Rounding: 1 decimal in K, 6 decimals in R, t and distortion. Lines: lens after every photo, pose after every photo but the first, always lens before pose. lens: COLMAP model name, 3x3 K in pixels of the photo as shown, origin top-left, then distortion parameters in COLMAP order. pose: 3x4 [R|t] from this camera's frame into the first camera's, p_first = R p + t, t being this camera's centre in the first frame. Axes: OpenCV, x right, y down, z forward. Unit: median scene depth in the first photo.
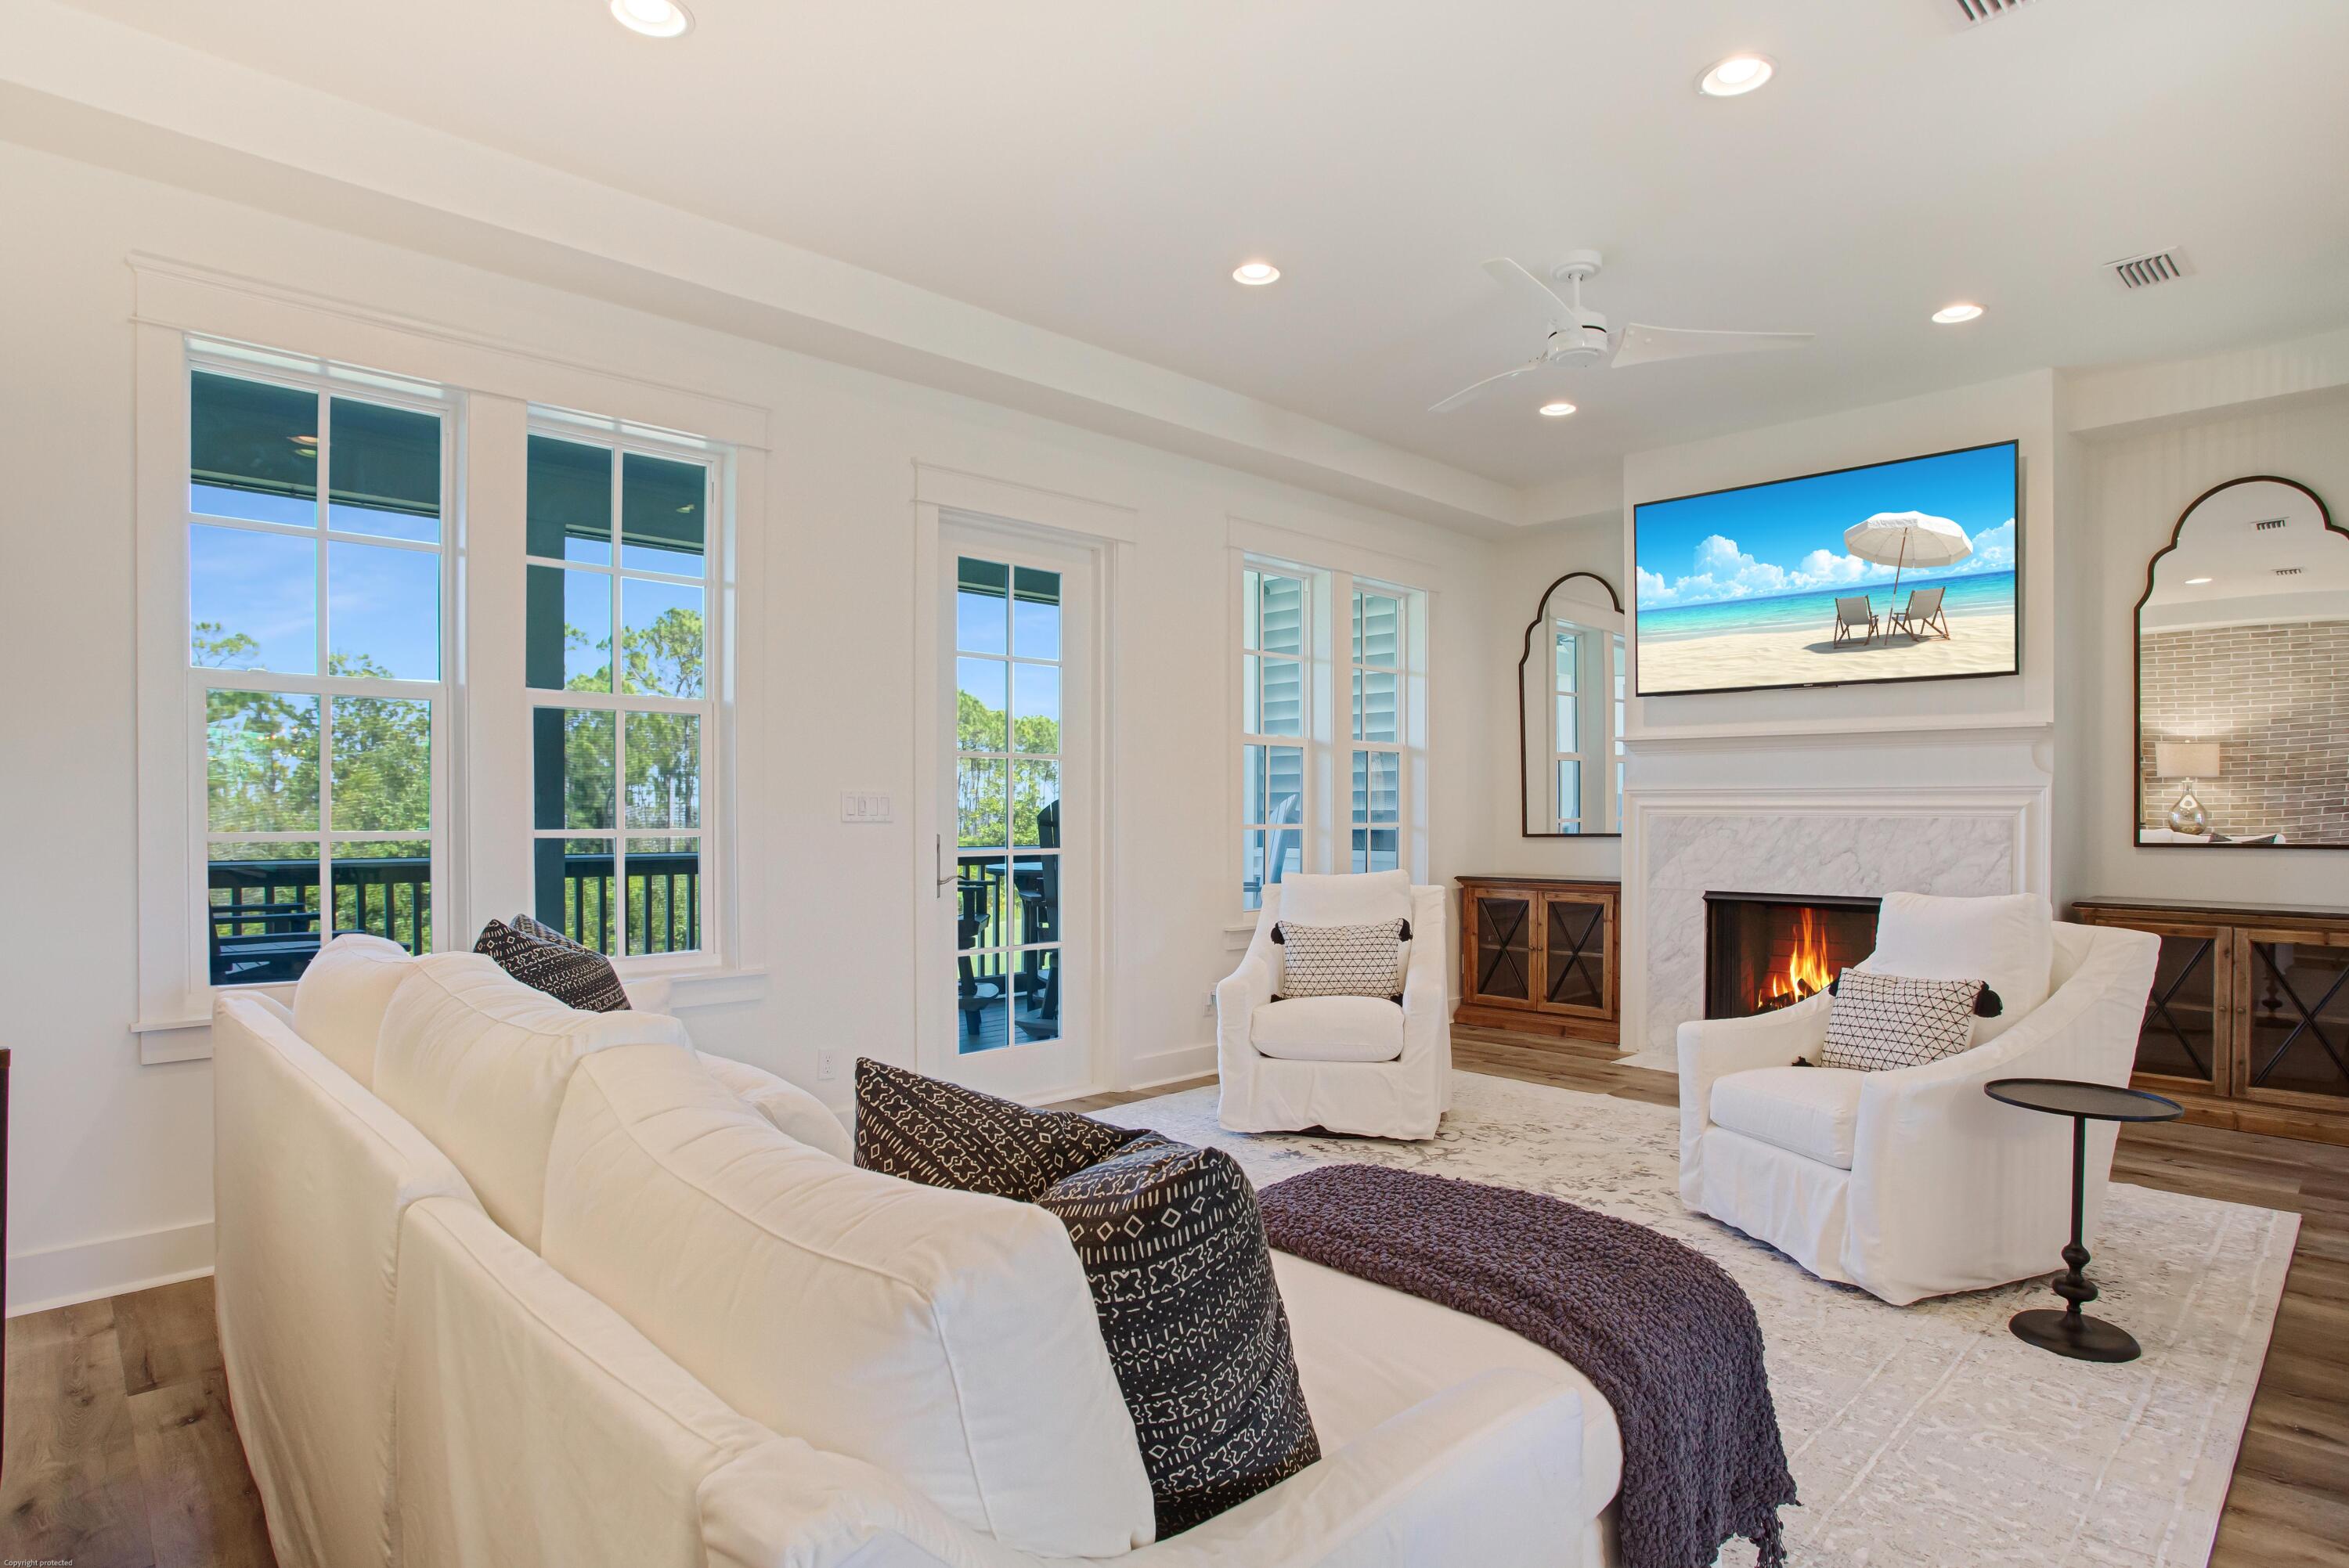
lens RADIAL K [[1219.8, 0, 1189.7], [0, 1219.8, 760.7], [0, 0, 1]] dist [-0.076048, 0.036230]
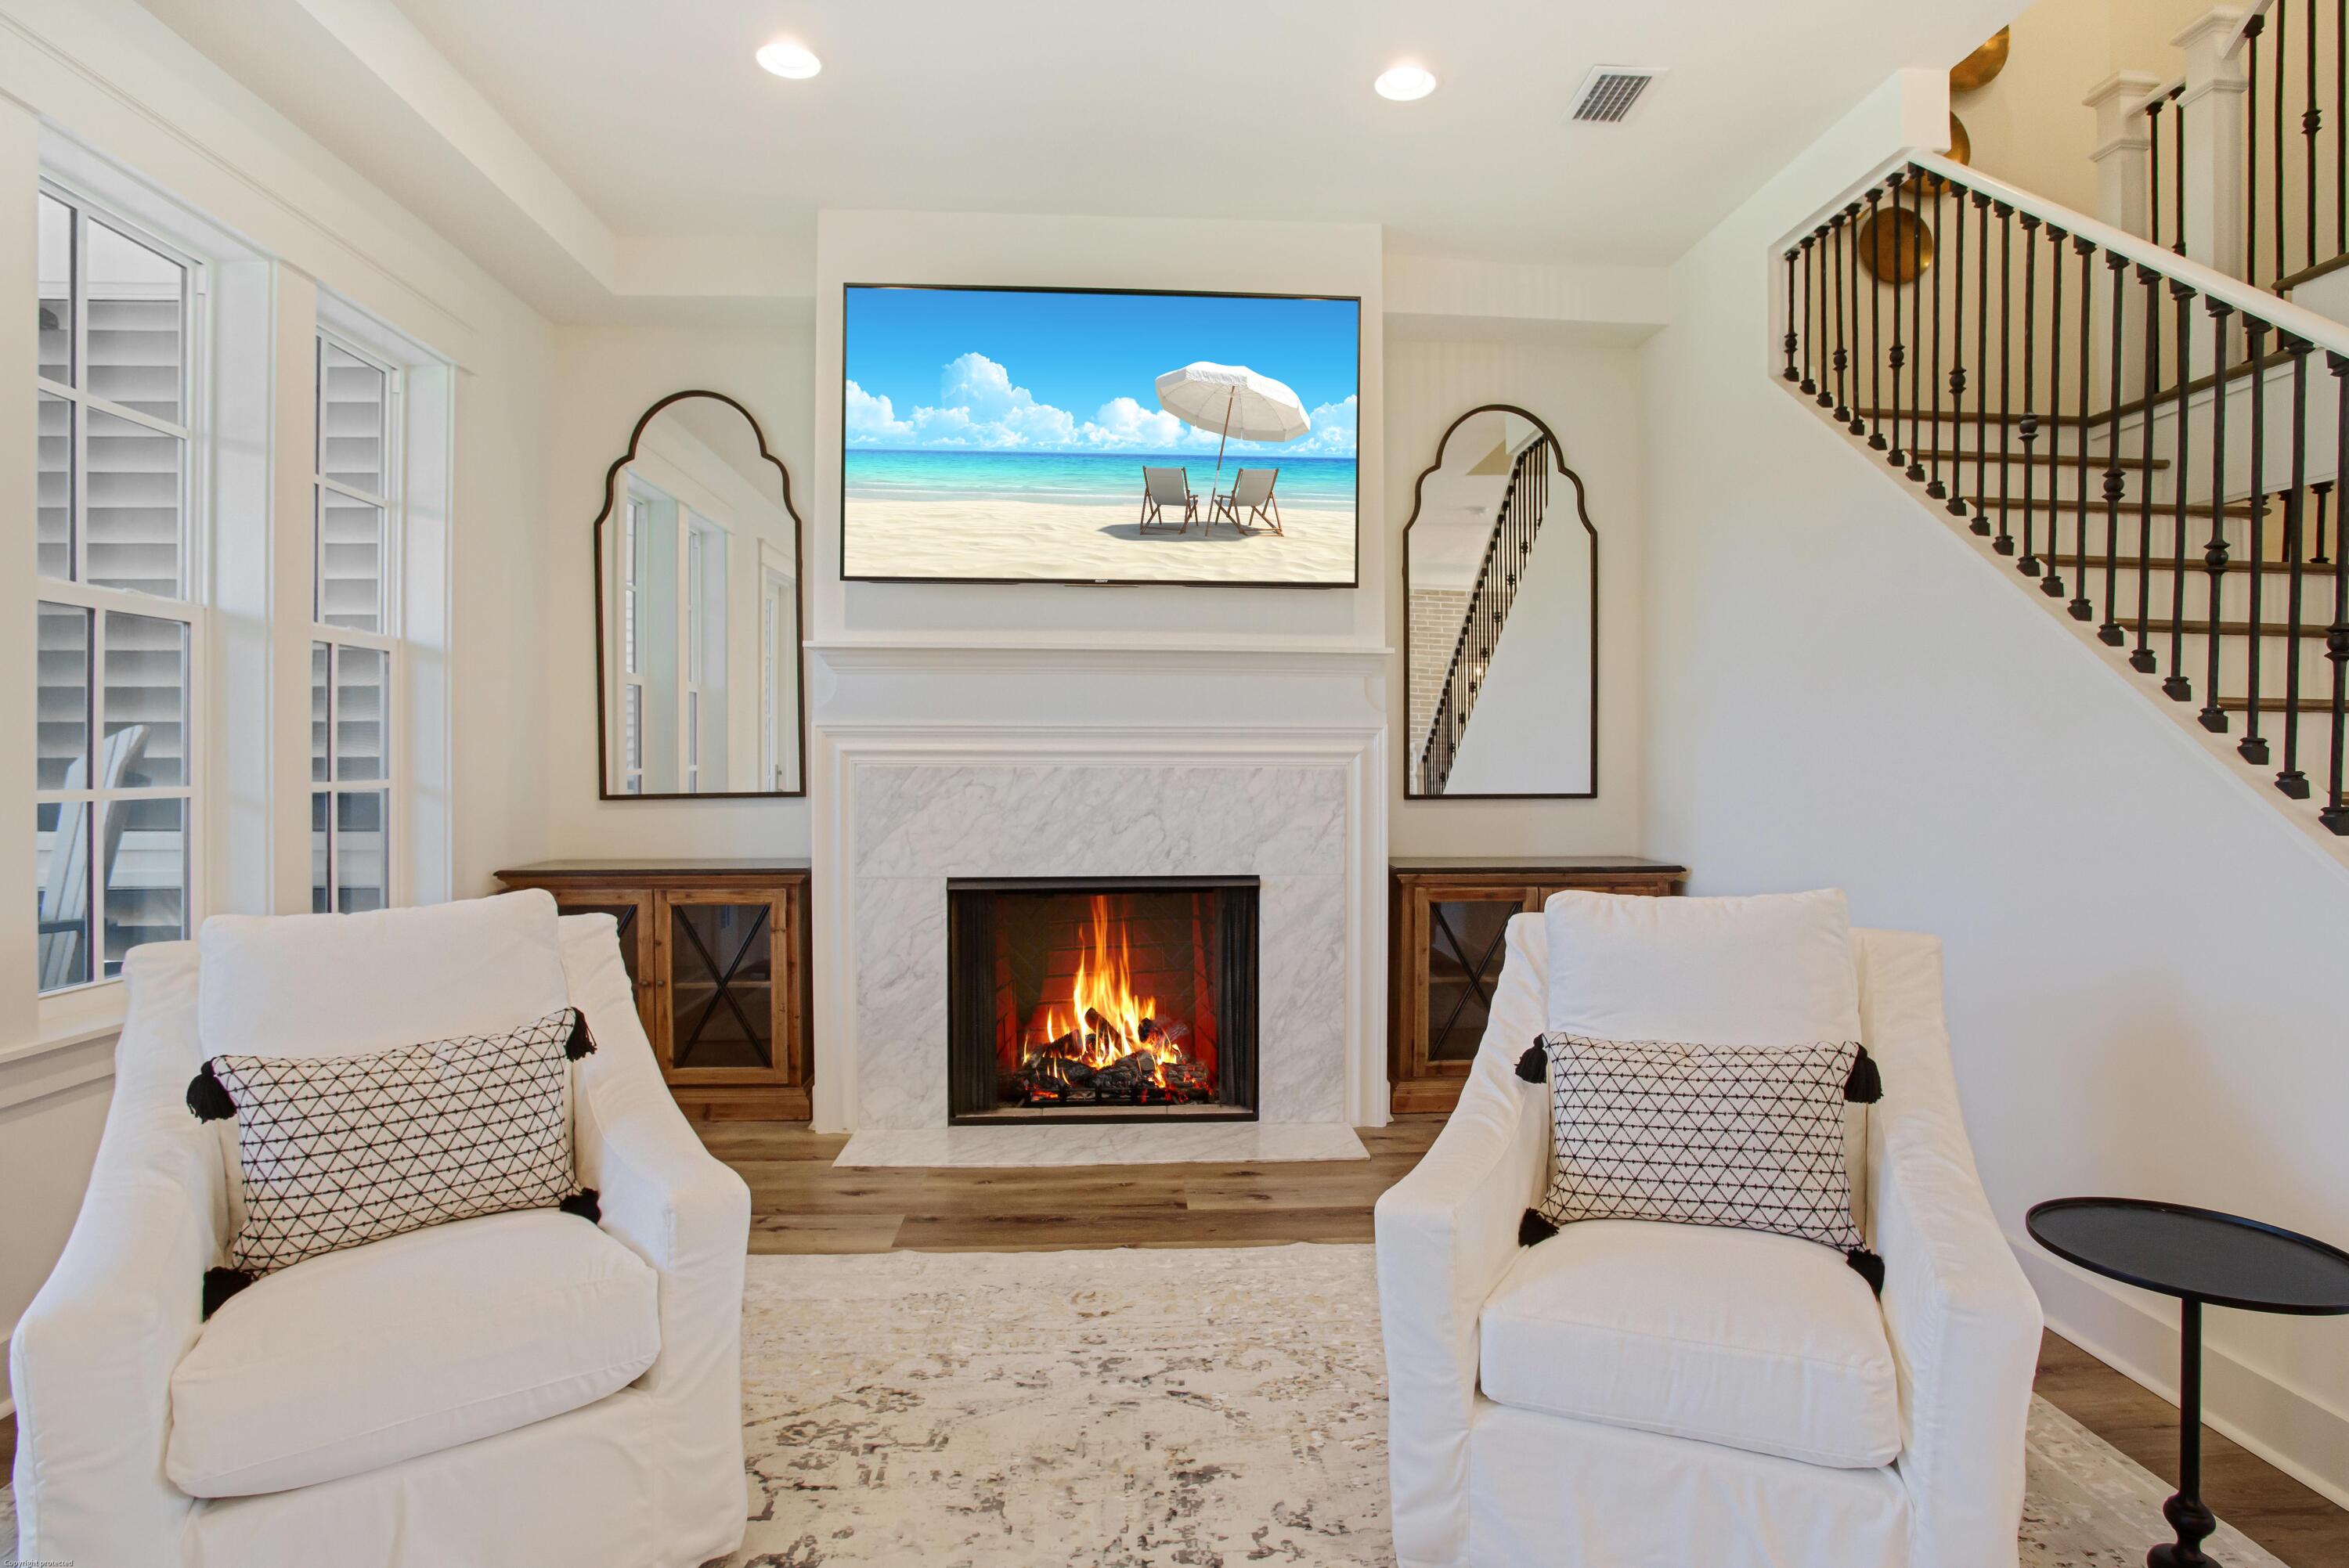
lens RADIAL K [[1300.0, 0, 1203.5], [0, 1300.0, 719.5], [0, 0, 1]] dist [-0.133024, 0.146860]
pose [[0.647456, 0.020951, 0.761815, -0.030835], [-0.029112, 0.999572, -0.002748, 0.018961], [-0.761546, -0.020399, 0.647789, 0.453031]]
